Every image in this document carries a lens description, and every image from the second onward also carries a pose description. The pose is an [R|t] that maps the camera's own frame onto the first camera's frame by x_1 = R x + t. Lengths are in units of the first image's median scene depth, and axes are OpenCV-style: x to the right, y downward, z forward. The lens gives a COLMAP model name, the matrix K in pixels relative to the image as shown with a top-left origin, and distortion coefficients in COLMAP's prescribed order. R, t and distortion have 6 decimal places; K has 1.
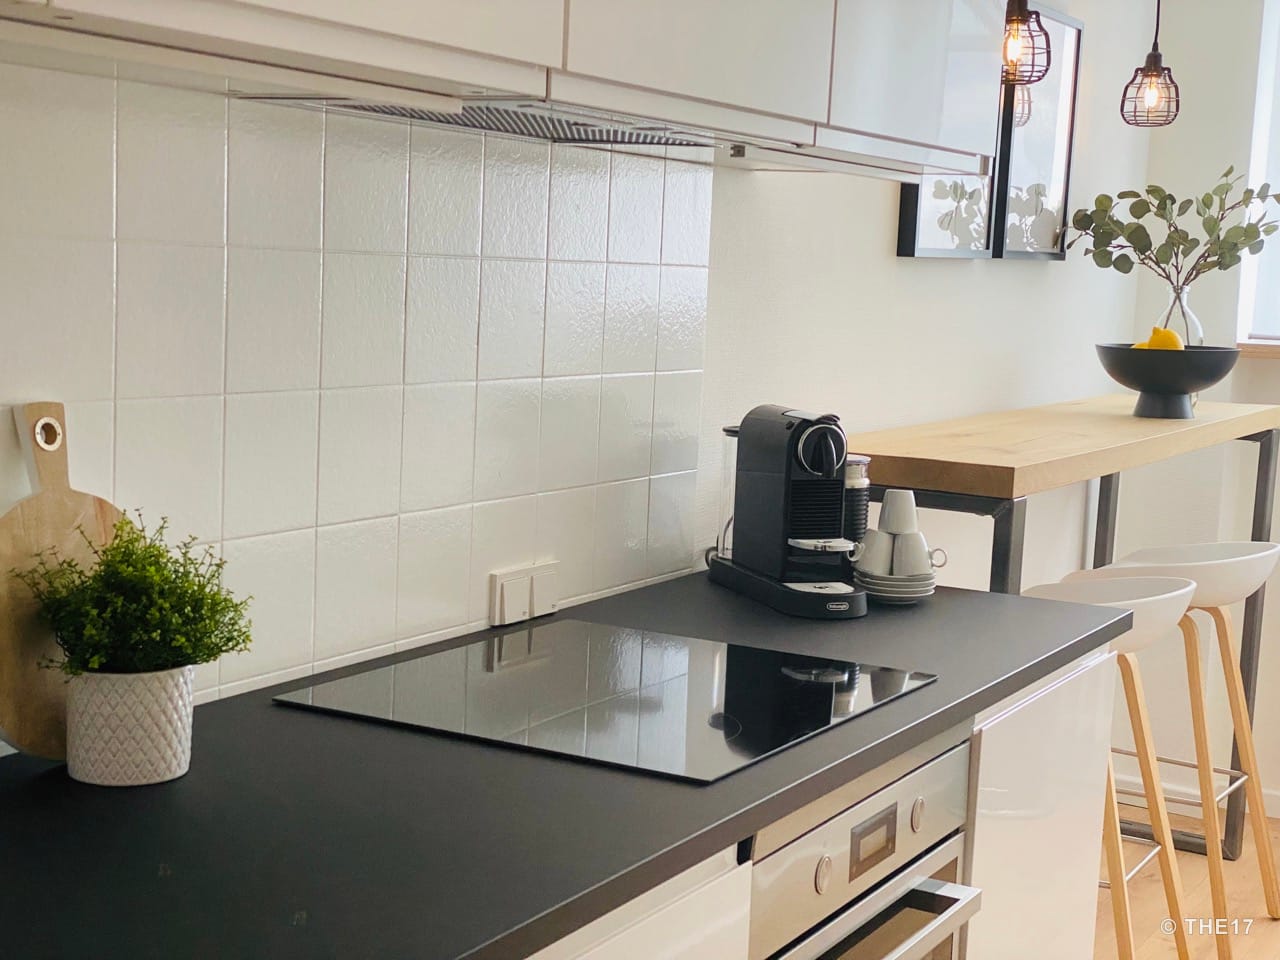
lens RADIAL K [[1889.3, 0, 640.0], [0, 1889.3, 480.0], [0, 0, 1]] dist [0.138875, -0.236050]
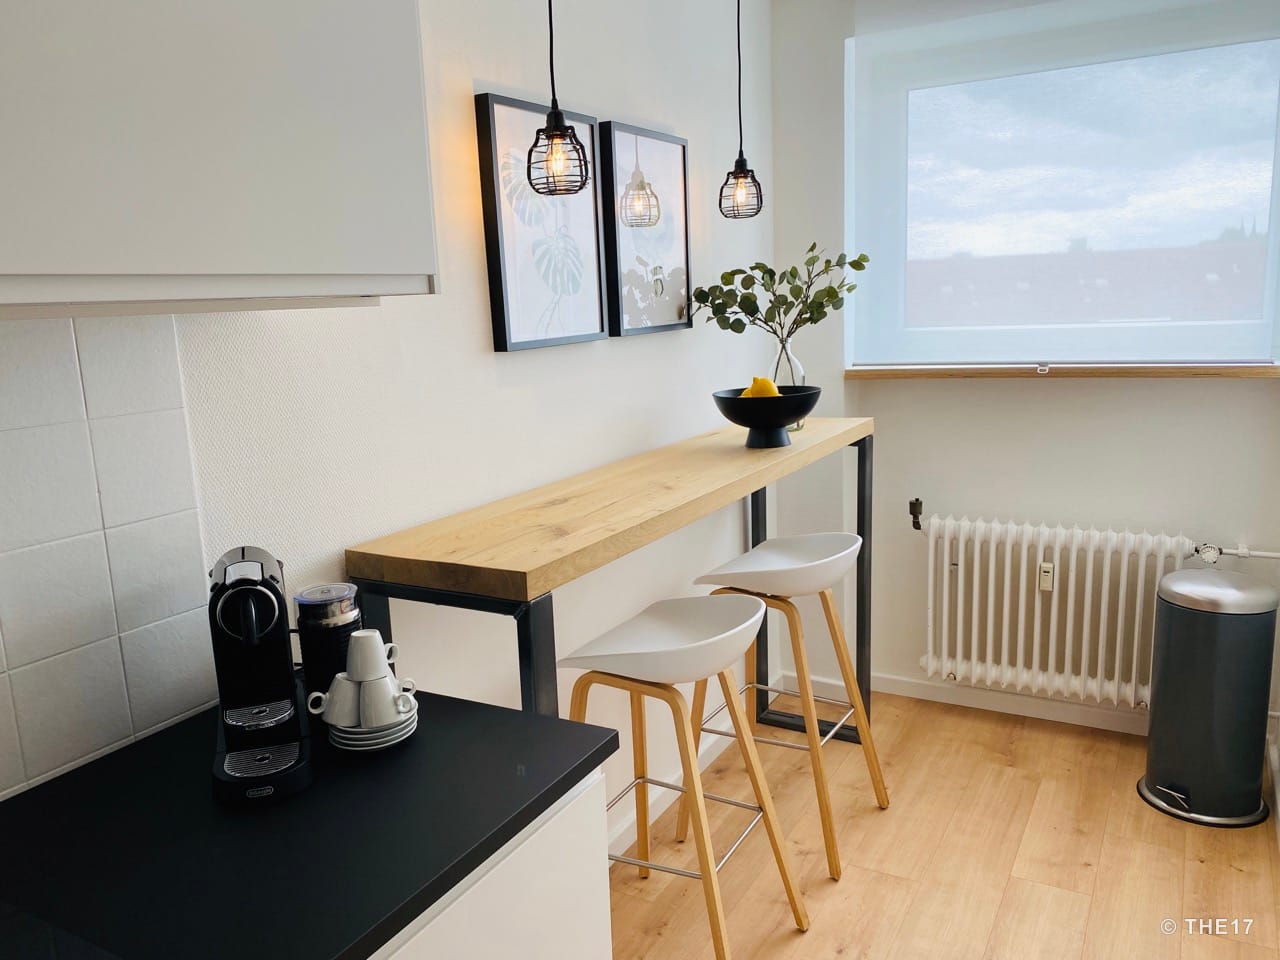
lens RADIAL K [[981.2, 0, 648.0], [0, 981.2, 496.8], [0, 0, 1]] dist [0.040032, -0.046131]
pose [[0.995926, -0.090165, 0.001176, 0.197878], [0.089767, 0.992592, 0.081873, -0.063212], [-0.008549, -0.081434, 0.996642, 0.350396]]
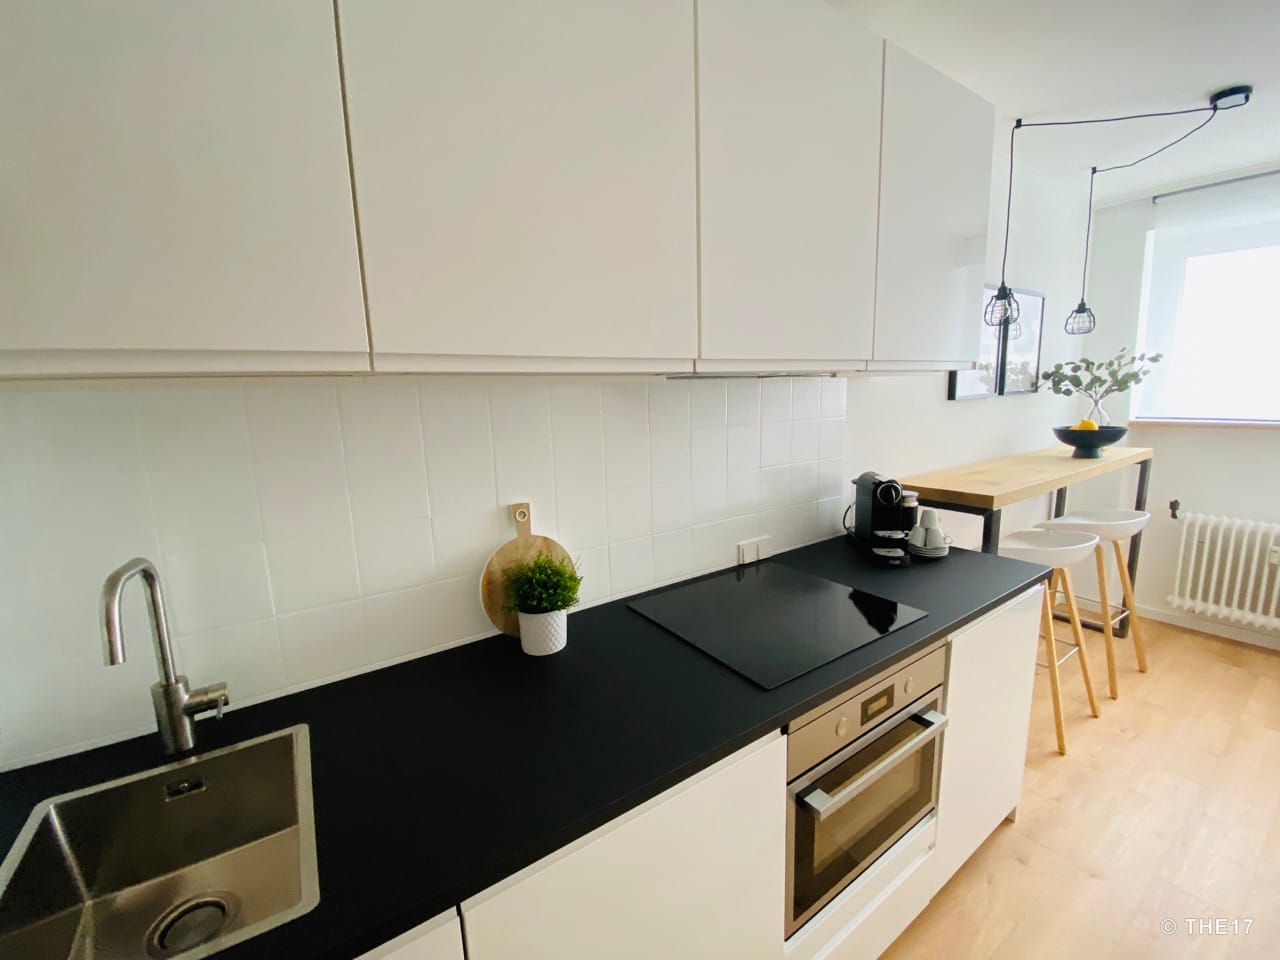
lens RADIAL K [[512.8, 0, 634.1], [0, 512.8, 474.9], [0, 0, 1]] dist [0.007885, -0.016788]
pose [[0.886341, -0.002323, -0.463028, 0.073836], [0.019263, 0.999307, 0.031860, -0.044281], [0.462633, -0.037158, 0.885771, 0.190510]]
